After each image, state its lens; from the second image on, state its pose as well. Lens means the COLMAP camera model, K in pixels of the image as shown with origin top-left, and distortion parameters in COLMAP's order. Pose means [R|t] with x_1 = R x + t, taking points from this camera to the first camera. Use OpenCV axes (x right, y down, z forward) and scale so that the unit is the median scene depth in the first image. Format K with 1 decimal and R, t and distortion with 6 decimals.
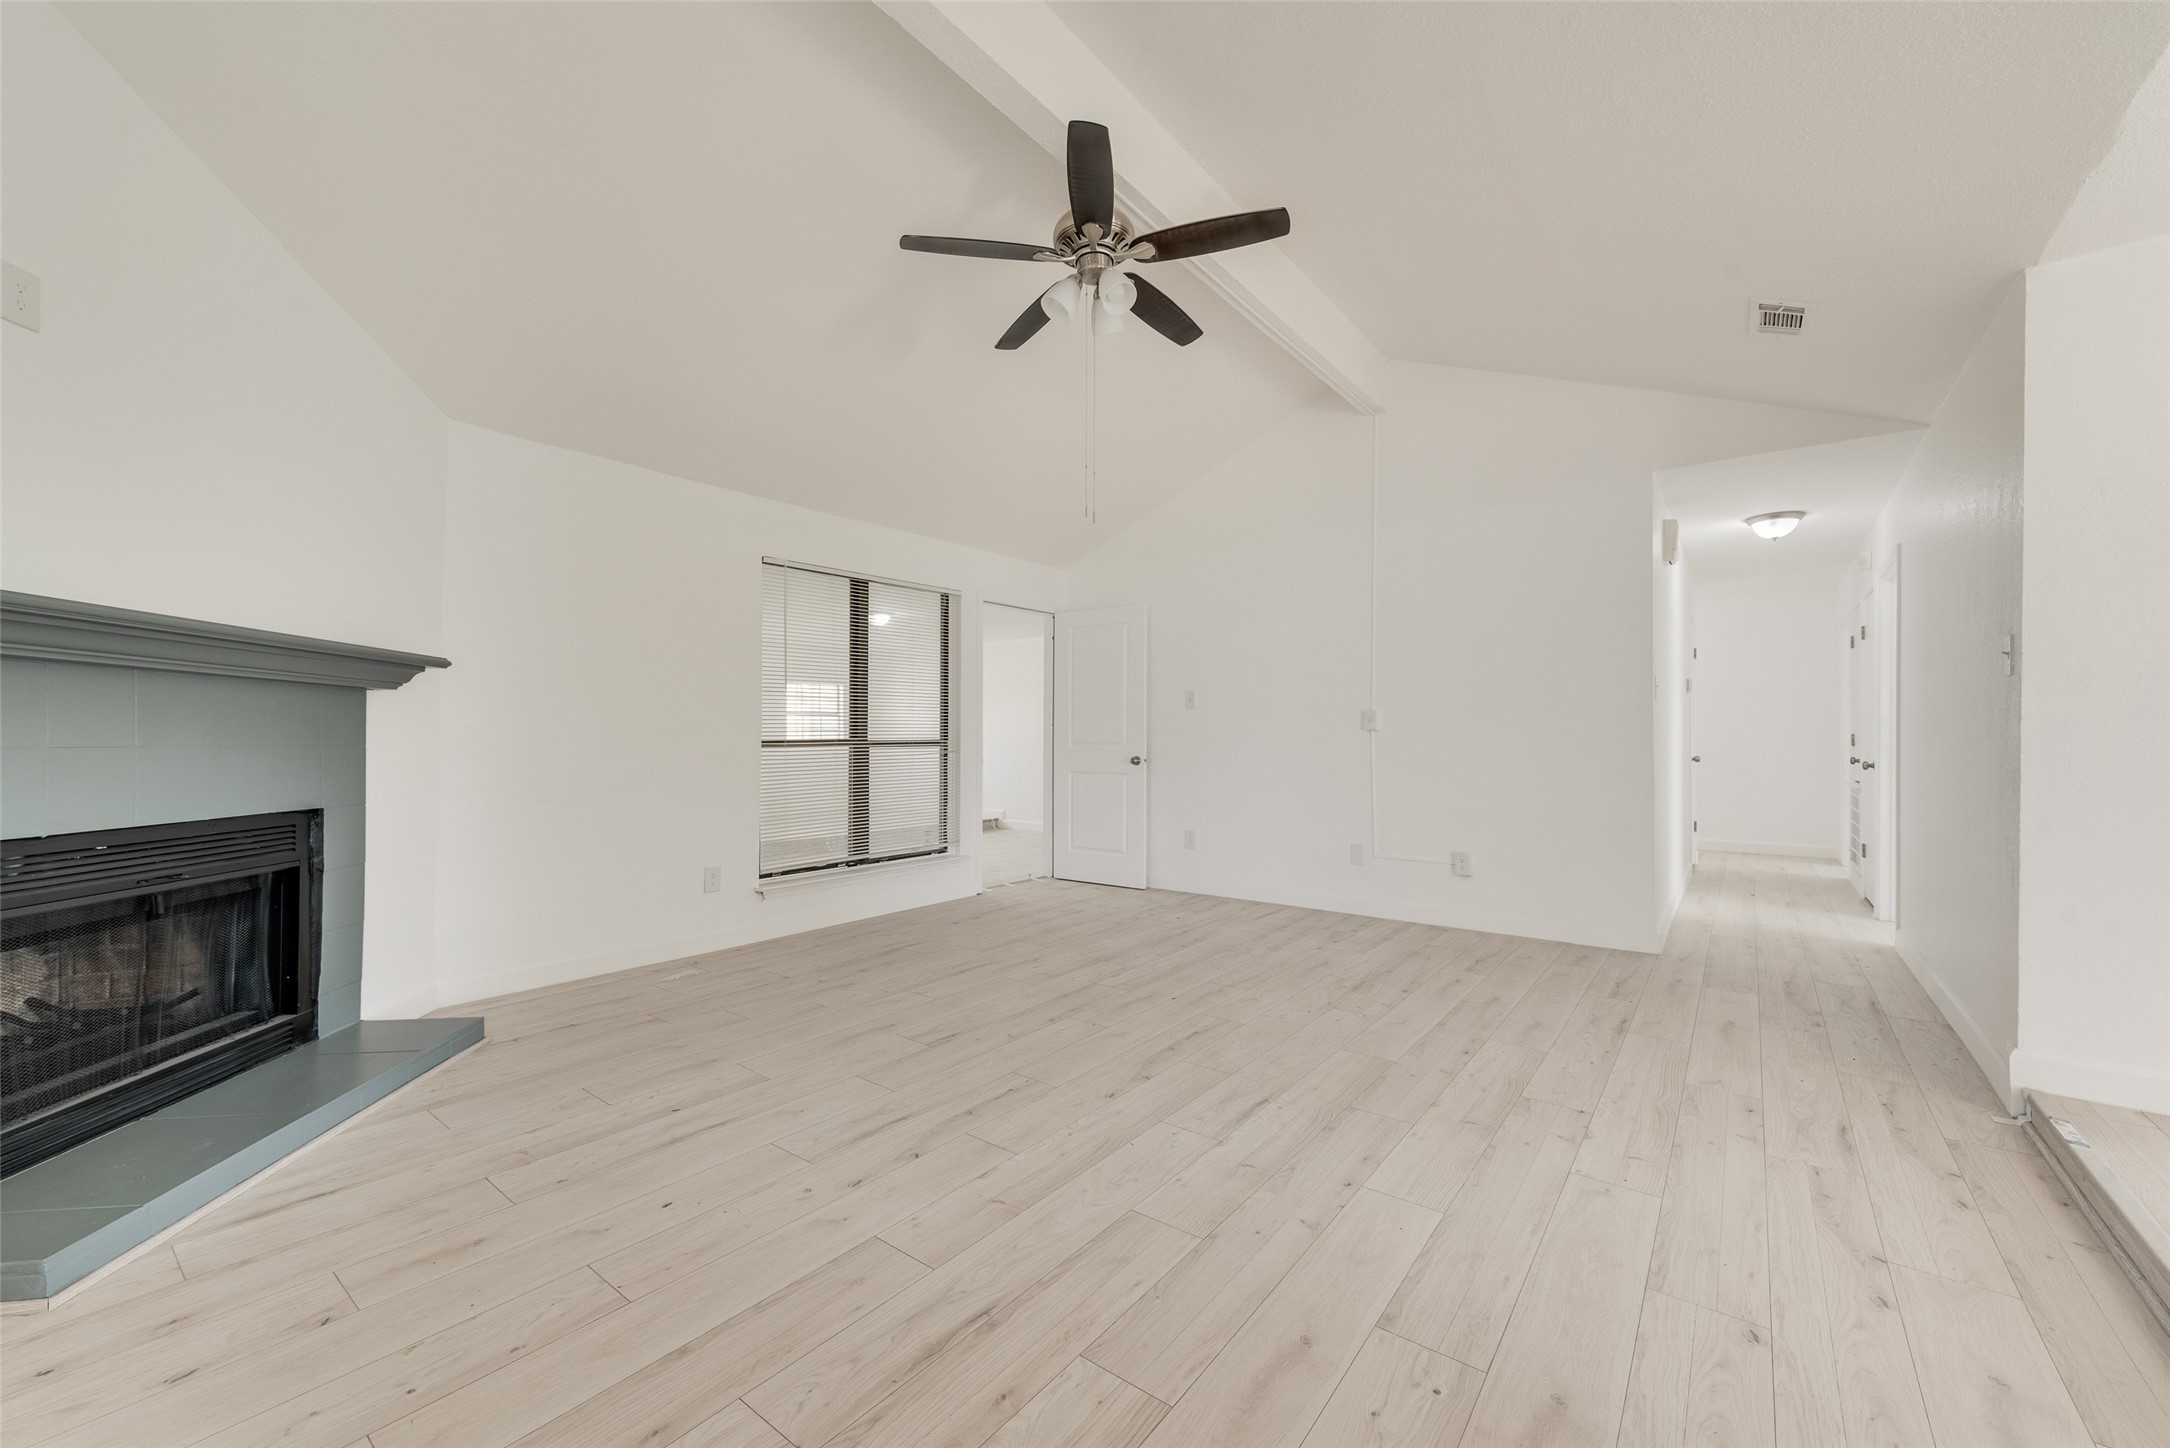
lens RADIAL K [[853.2, 0, 1081.8], [0, 853.2, 720.8], [0, 0, 1]] dist [0.019456, -0.006456]
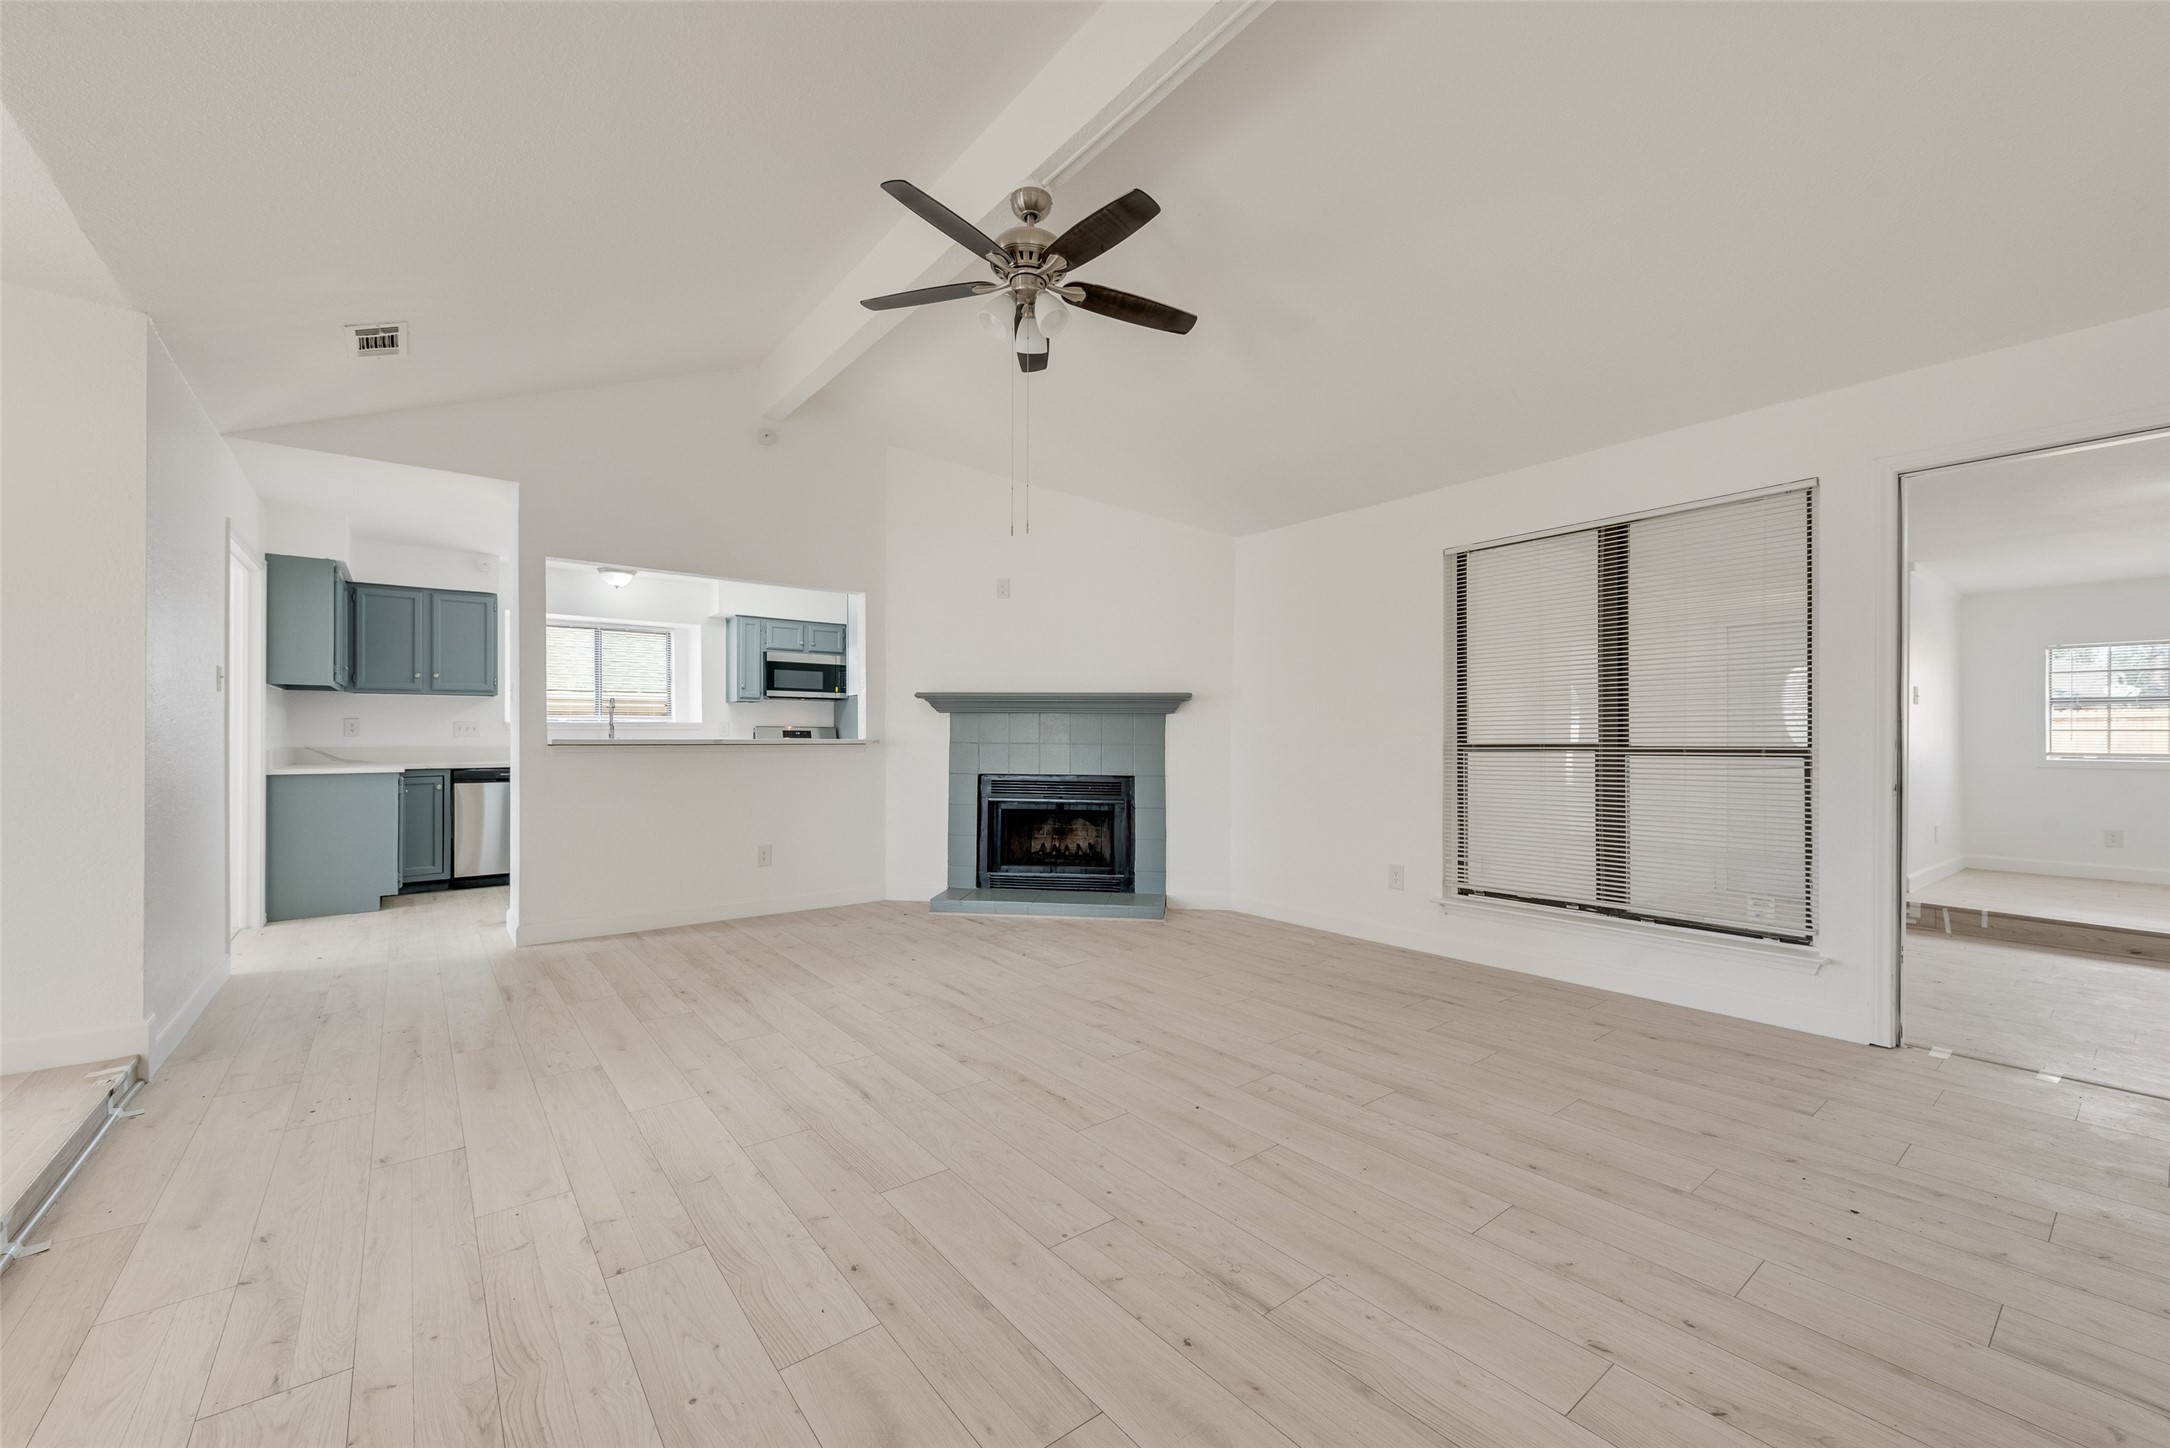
lens RADIAL K [[853.2, 0, 1081.8], [0, 853.2, 720.8], [0, 0, 1]] dist [0.019456, -0.006456]
pose [[-0.244825, -0.021386, -0.969331, 1.041438], [0.016417, 0.999522, -0.026198, 0.024976], [0.969428, -0.022328, -0.244357, 1.365275]]
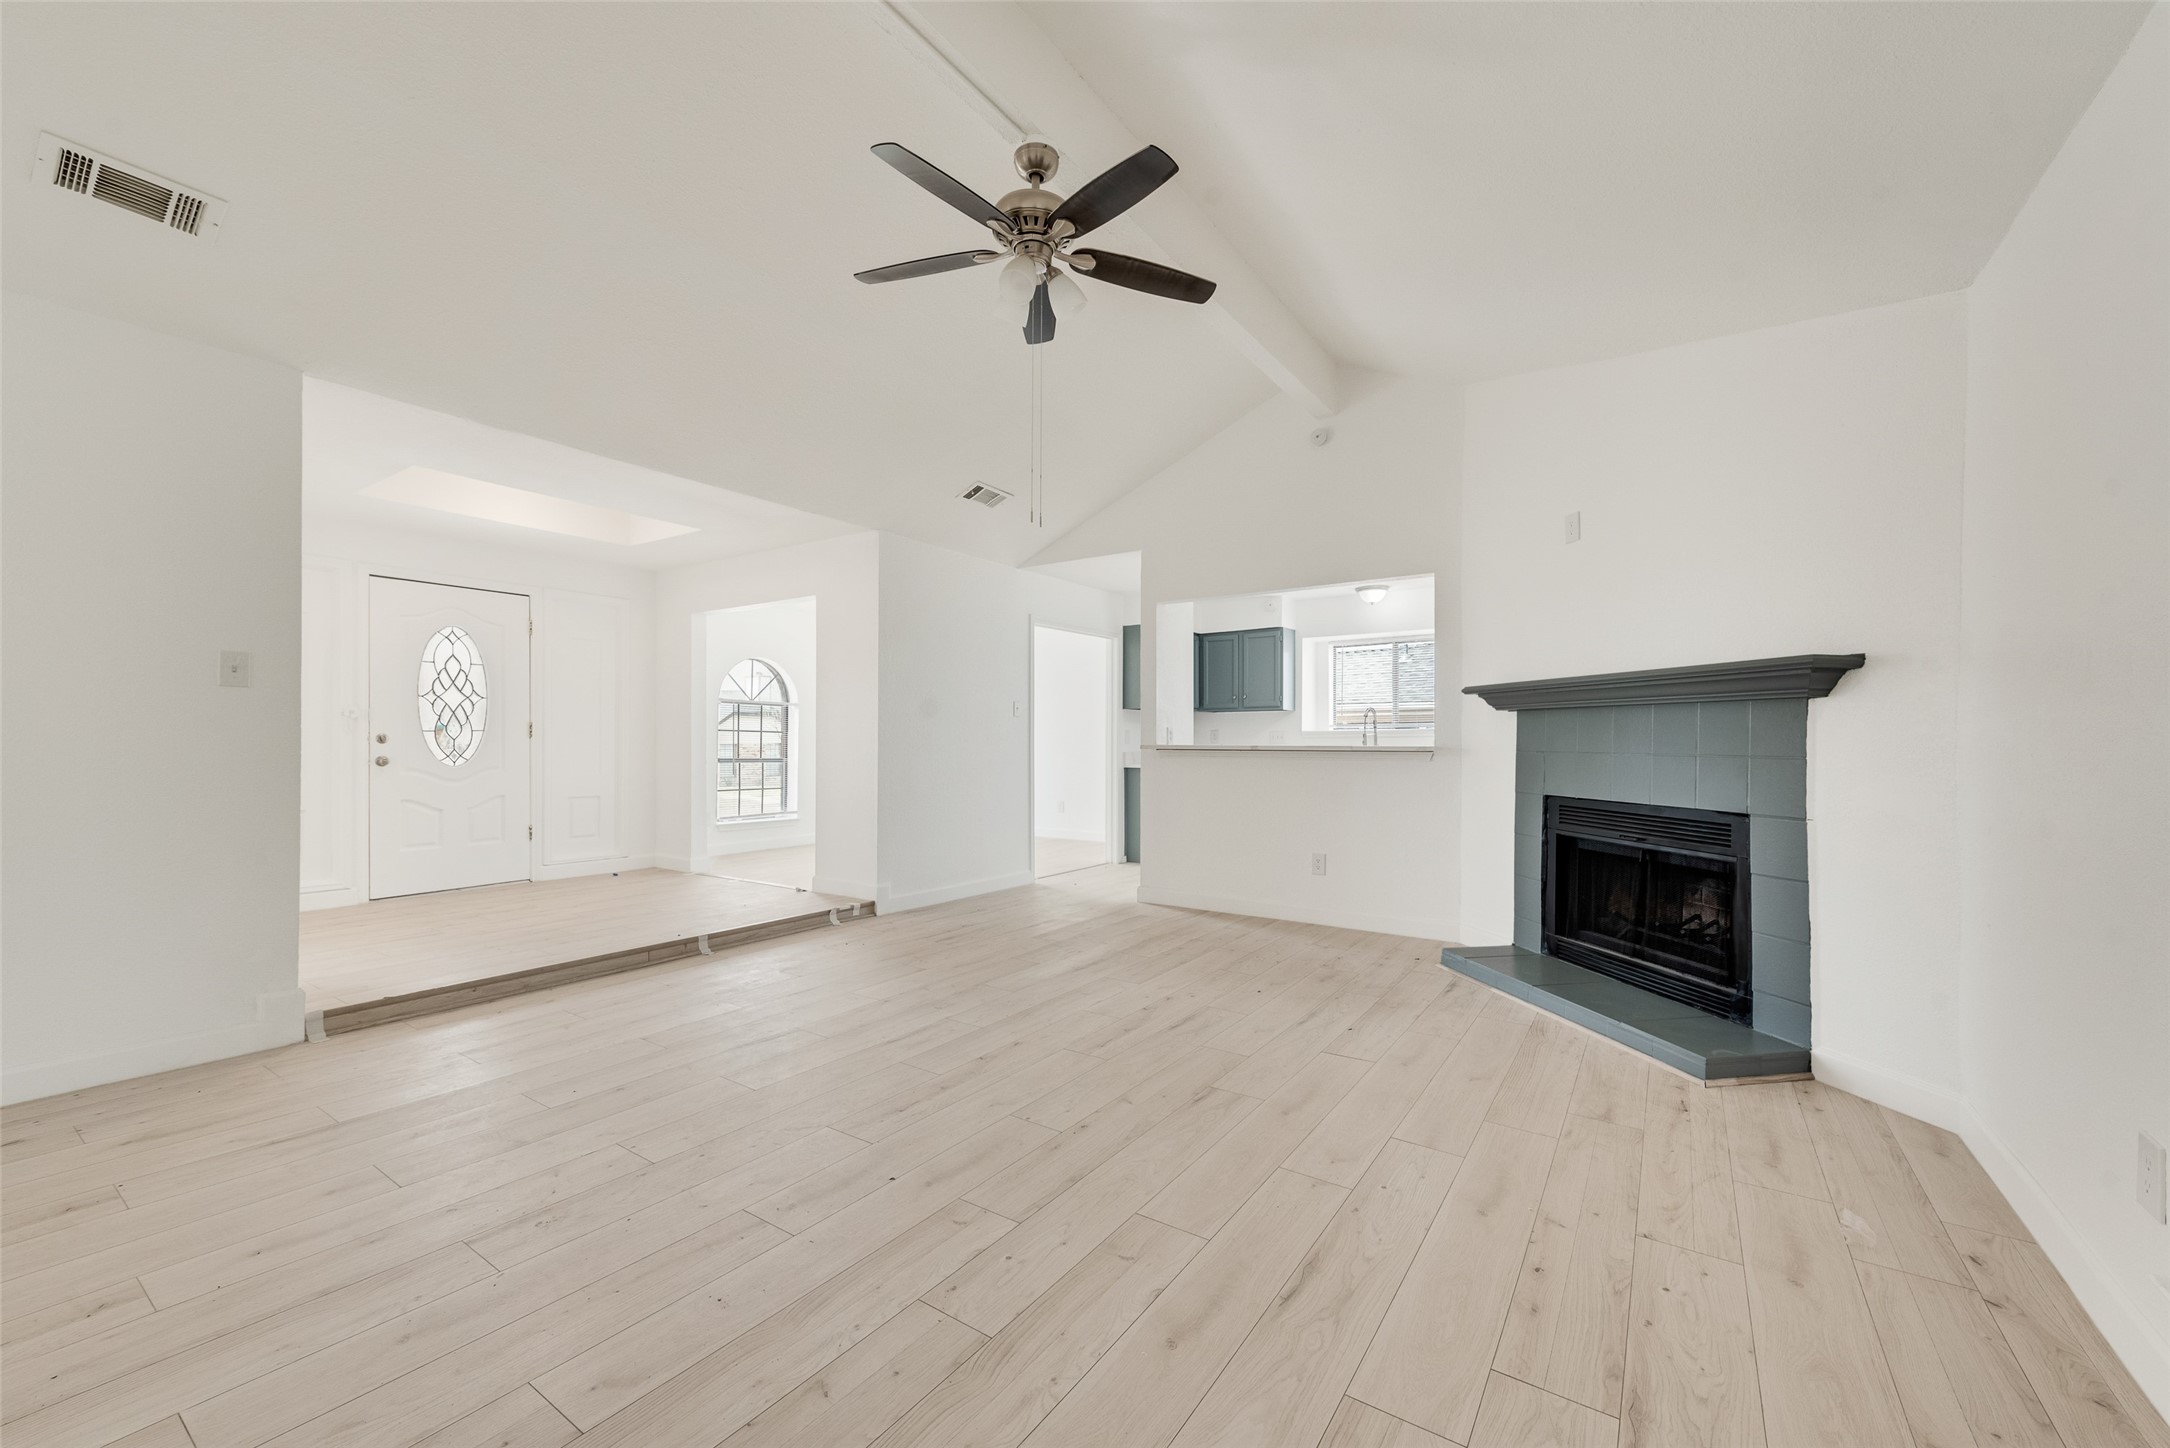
lens RADIAL K [[853.2, 0, 1081.8], [0, 853.2, 720.8], [0, 0, 1]] dist [0.019456, -0.006456]
pose [[-0.998389, -0.006898, -0.056314, 0.012961], [-0.004345, 0.998963, -0.045317, 0.037182], [0.056568, -0.044999, -0.997384, 2.038356]]
